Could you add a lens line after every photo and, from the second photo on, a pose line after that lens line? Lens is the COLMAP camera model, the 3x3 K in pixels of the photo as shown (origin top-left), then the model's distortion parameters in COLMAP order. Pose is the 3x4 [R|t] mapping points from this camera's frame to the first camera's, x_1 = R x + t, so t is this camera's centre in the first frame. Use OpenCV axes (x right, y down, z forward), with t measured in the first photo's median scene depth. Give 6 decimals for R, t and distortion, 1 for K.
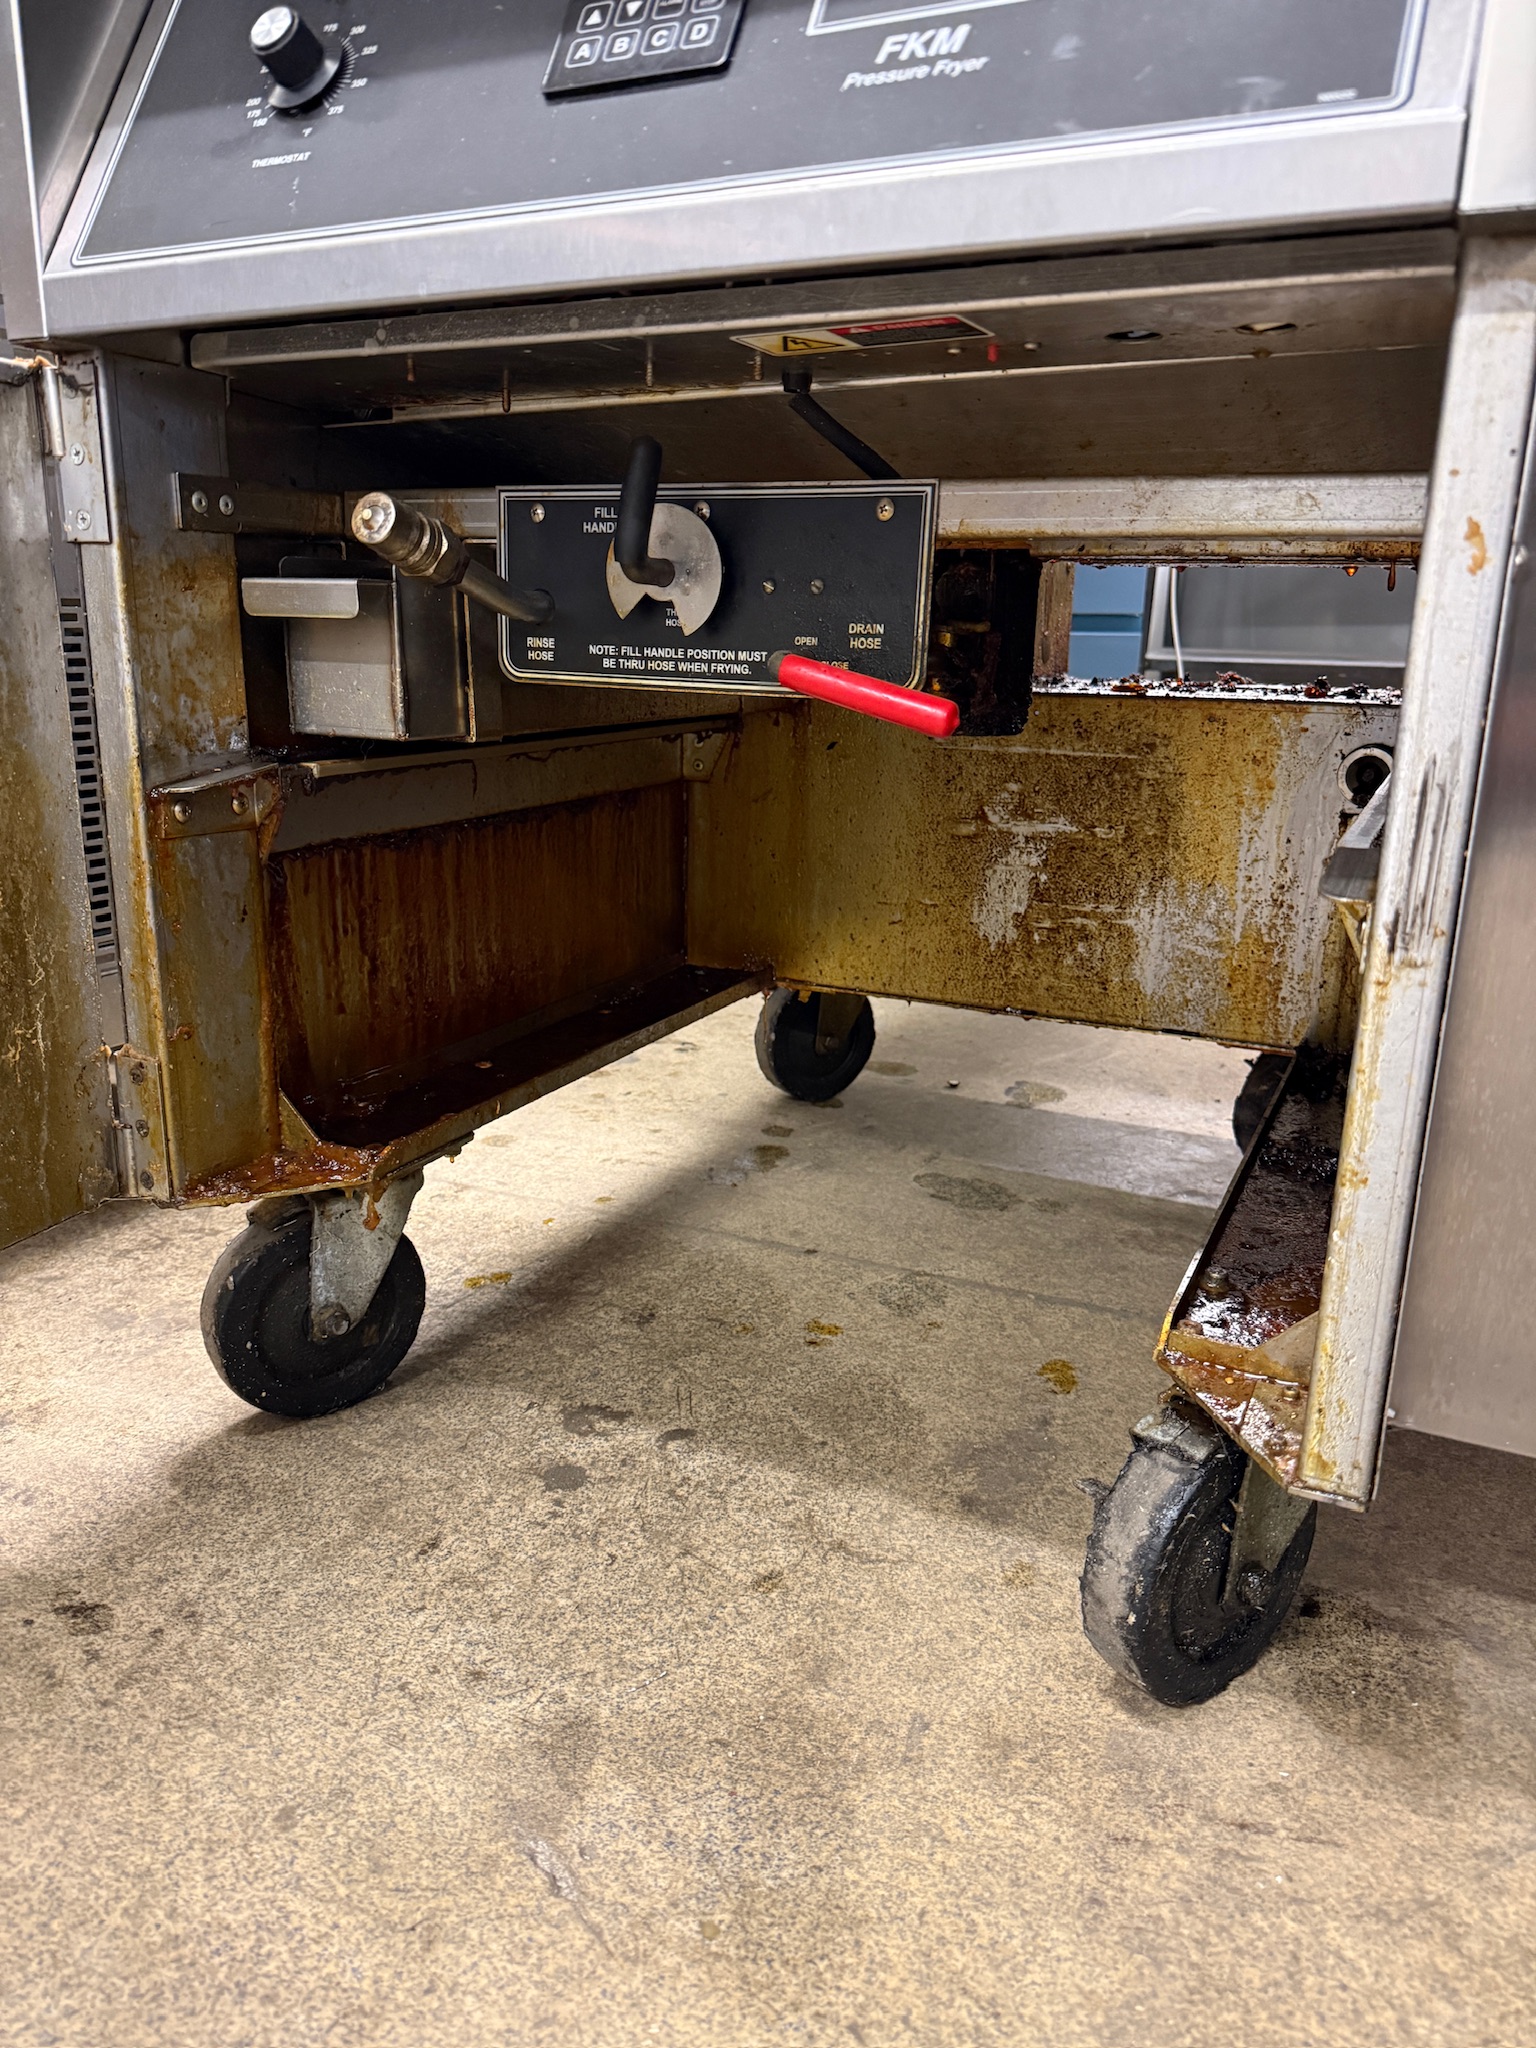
lens RADIAL K [[1439.6, 0, 753.2], [0, 1439.6, 1025.3], [0, 0, 1]] dist [0.122095, -0.155807]
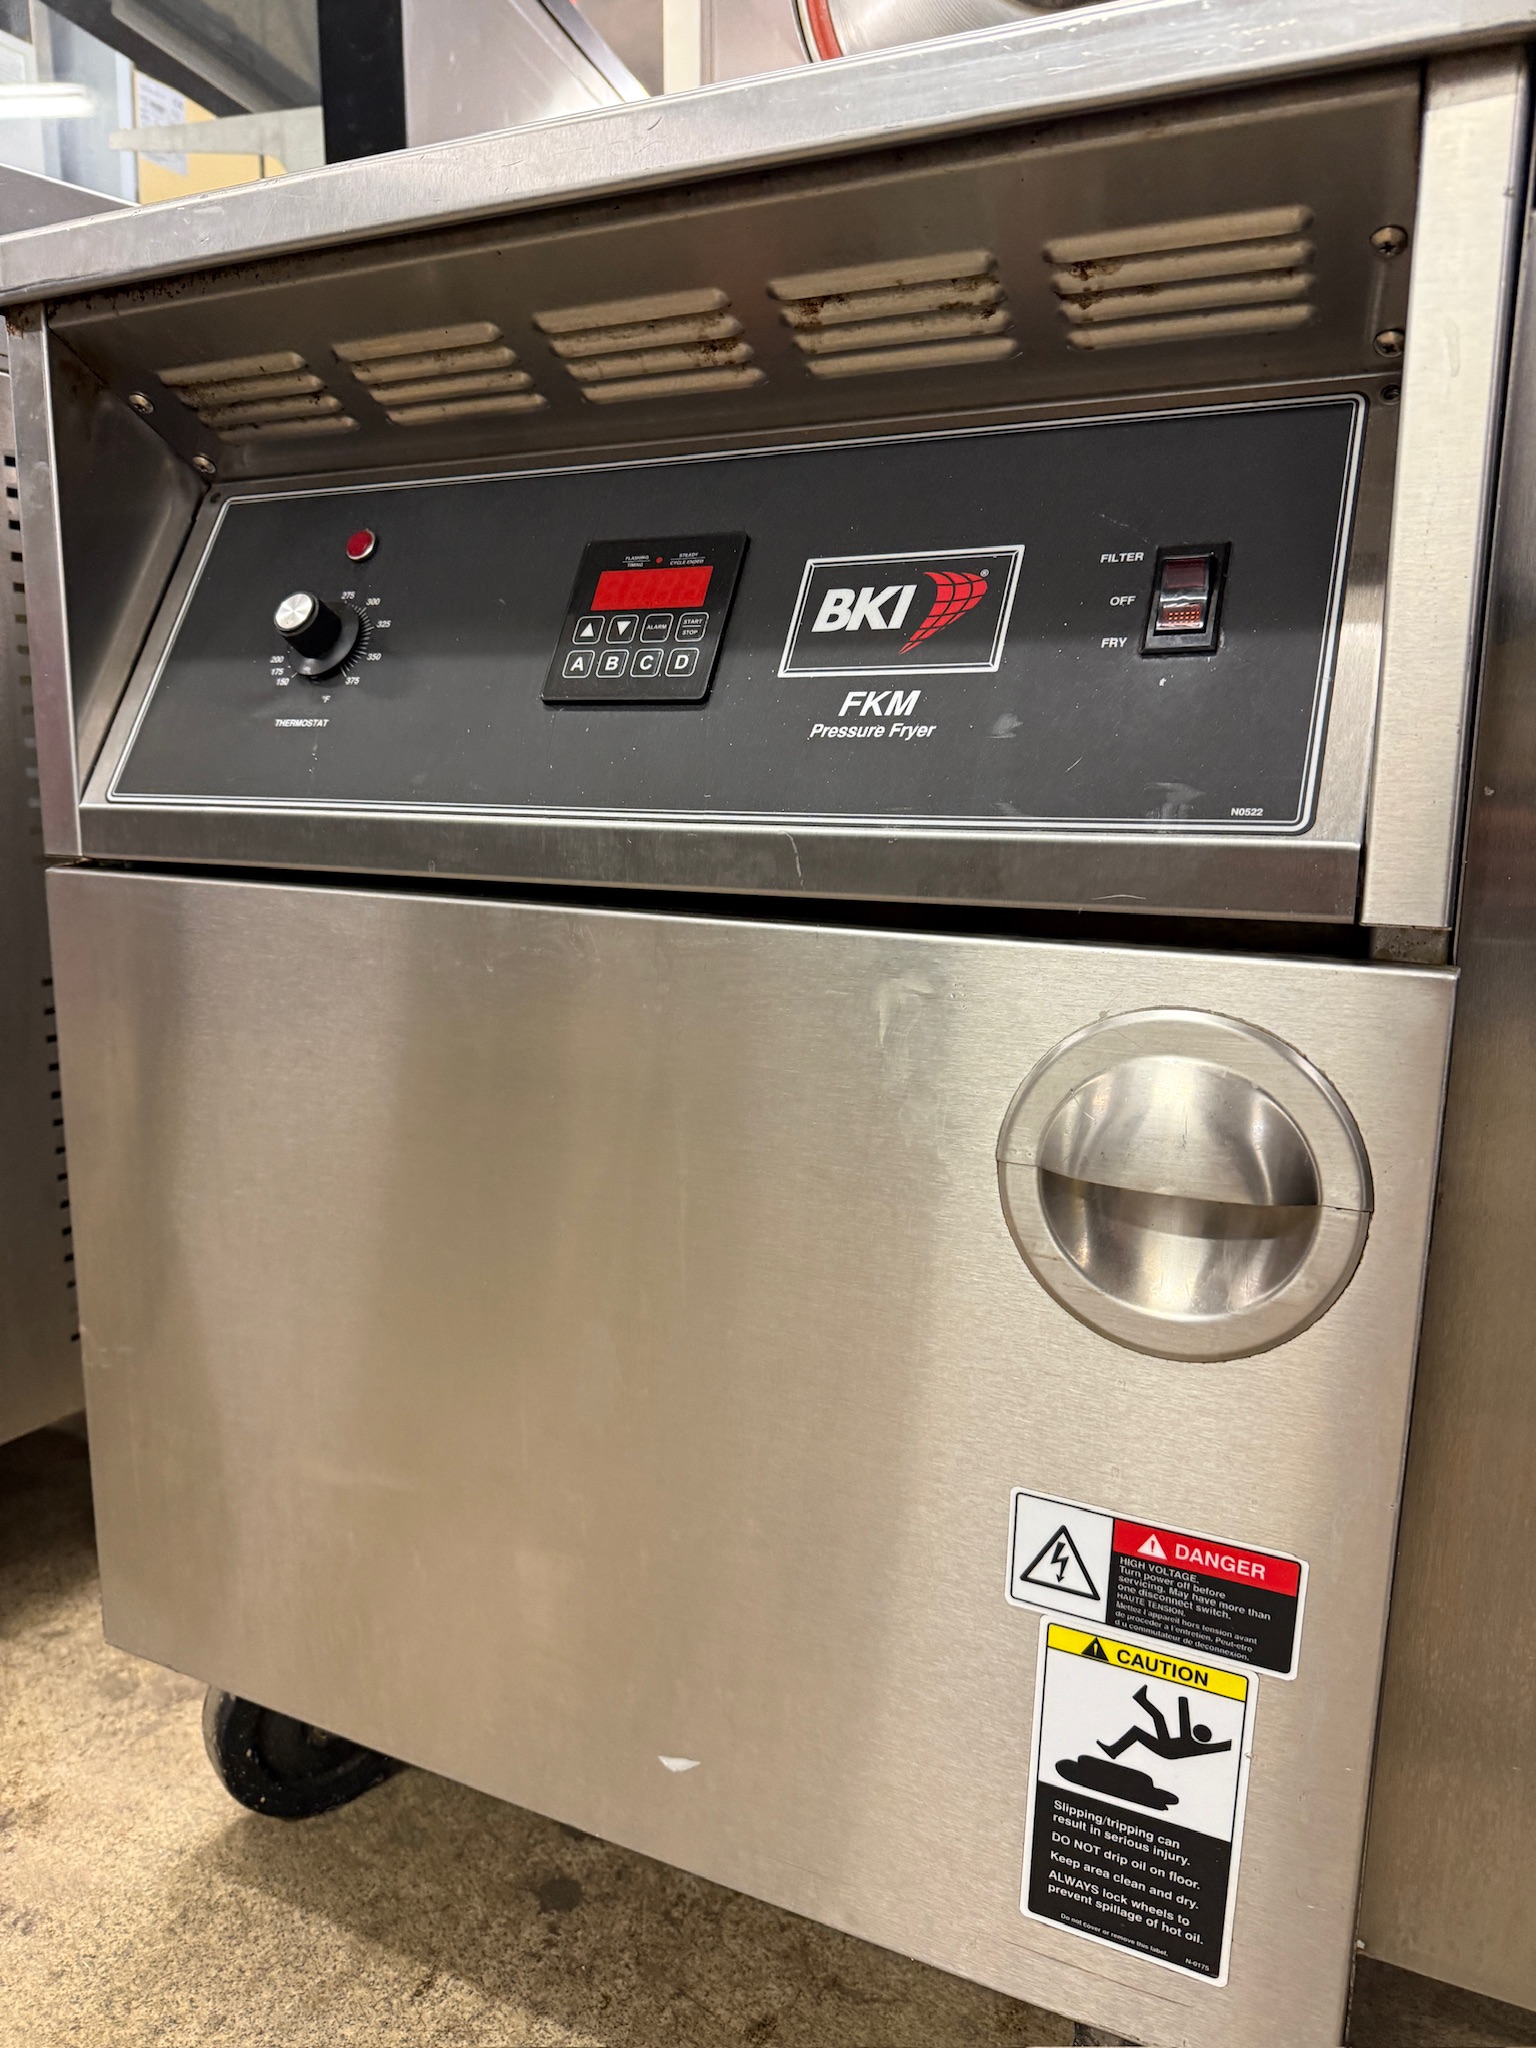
lens RADIAL K [[1454.0, 0, 756.8], [0, 1454.0, 1072.8], [0, 0, 1]] dist [0.076184, -0.045705]
pose [[0.999962, -0.008051, -0.003235, 0.015062], [0.007821, 0.997814, -0.065627, -0.204346], [0.003757, 0.065599, 0.997839, -0.059276]]
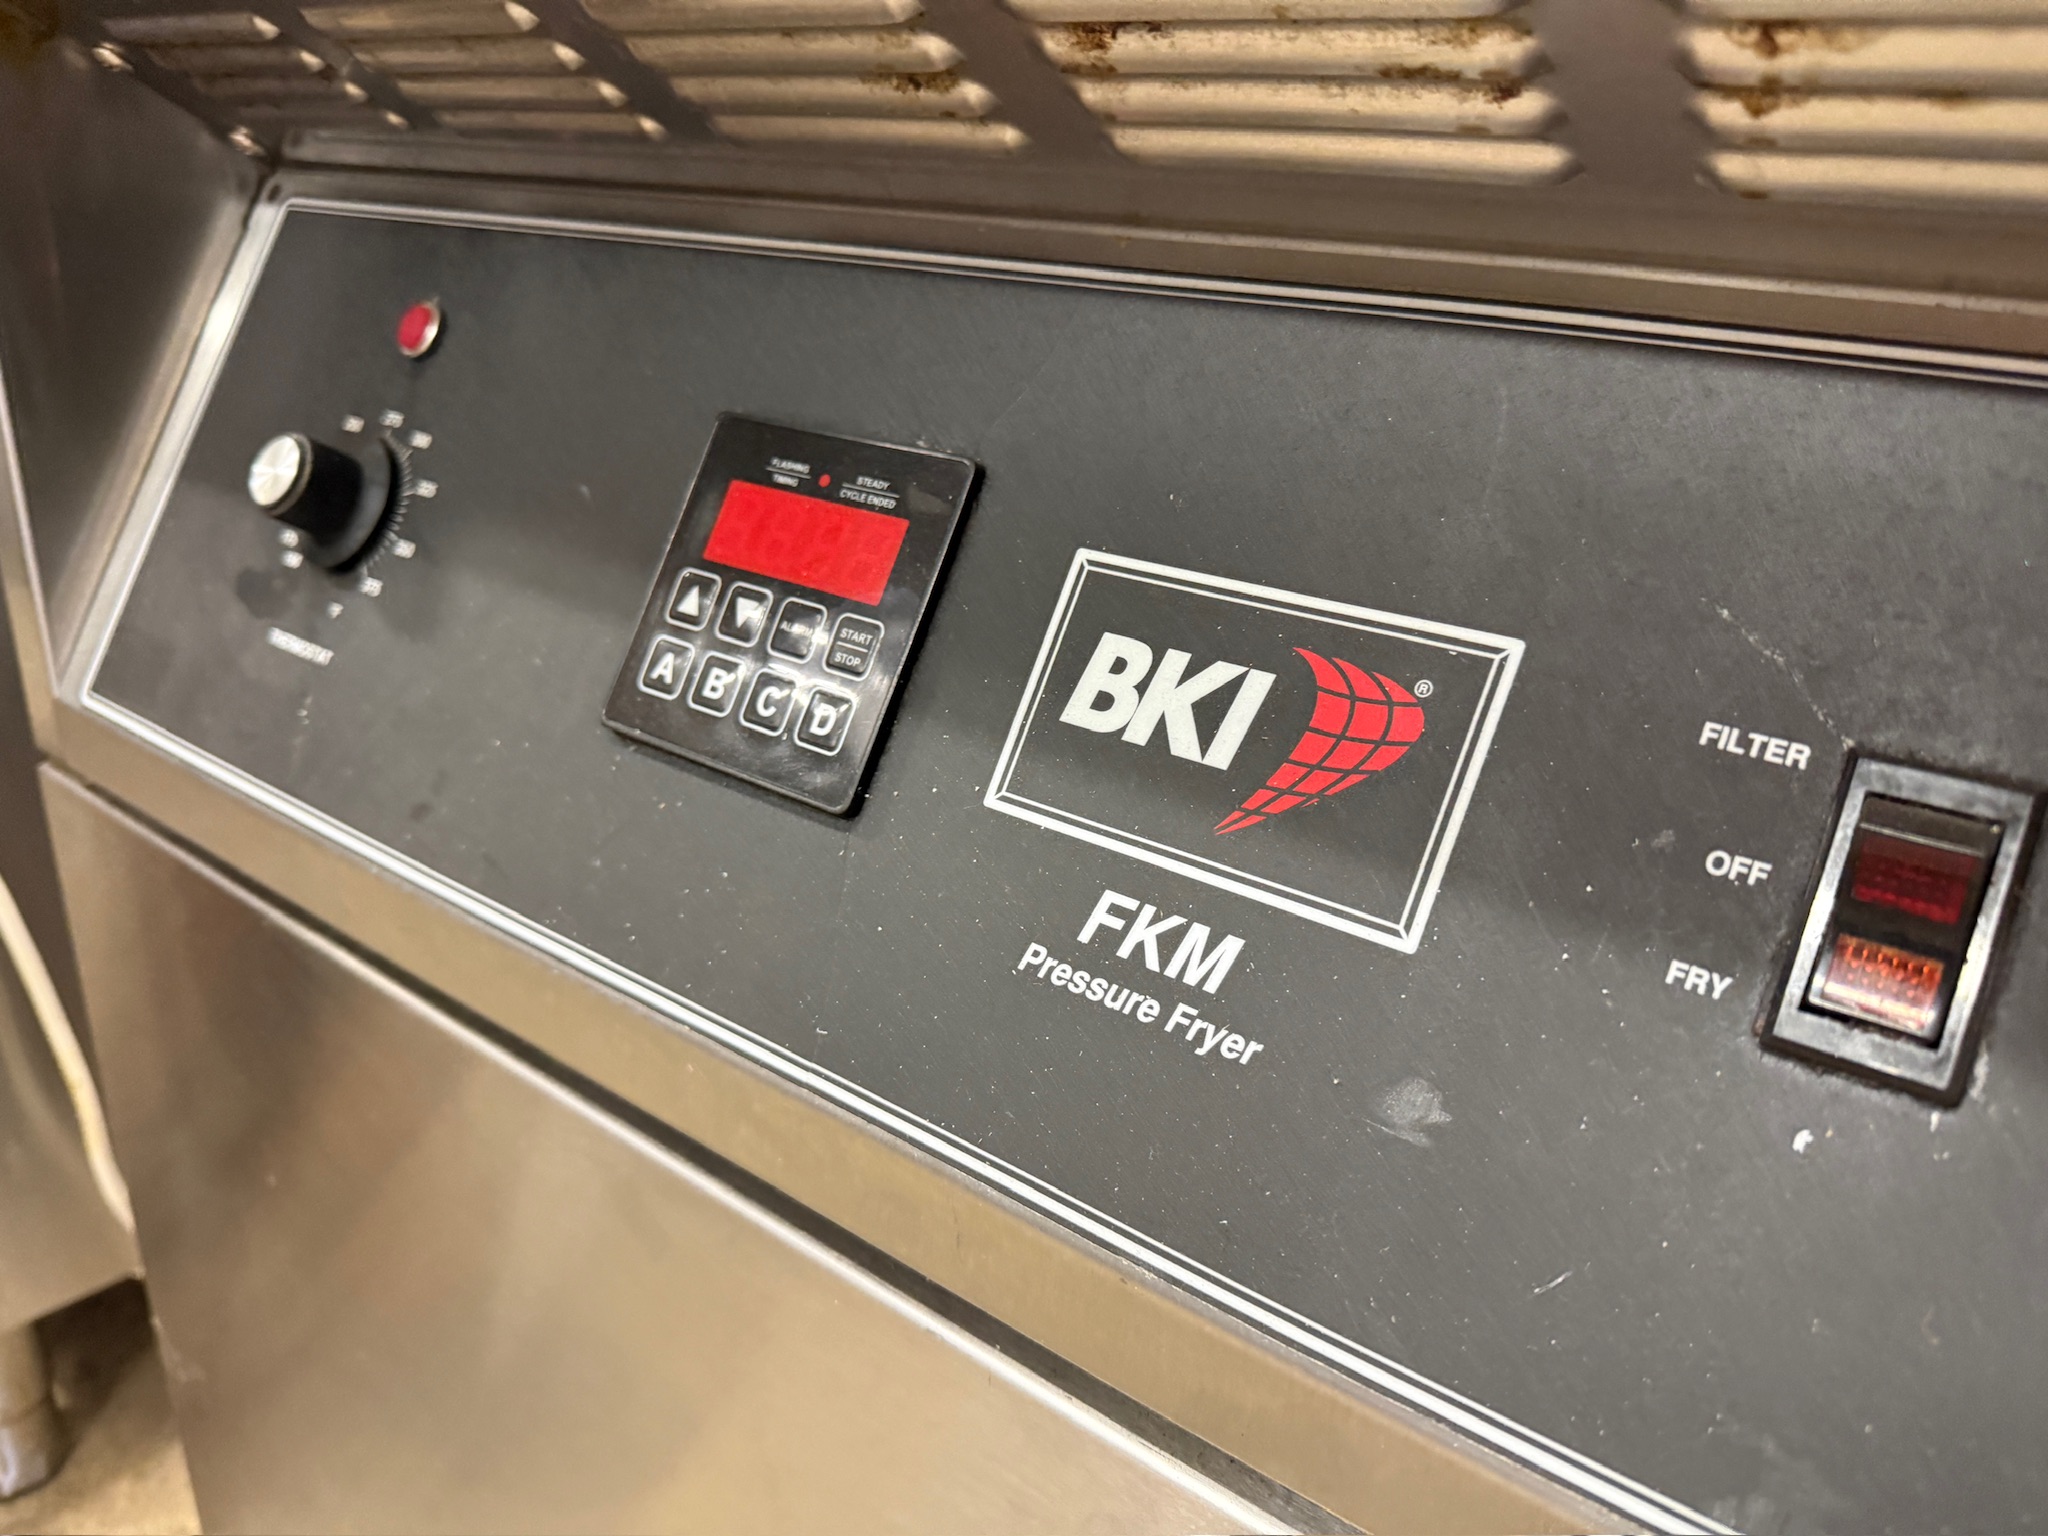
lens RADIAL K [[1467.4, 0, 1028.3], [0, 1467.4, 816.5], [0, 0, 1]] dist [0.051261, -0.045026]
pose [[0.981495, 0.104340, -0.160566, 0.097062], [-0.084755, 0.988613, 0.124343, -0.502808], [0.171711, -0.108433, 0.979162, 0.314204]]
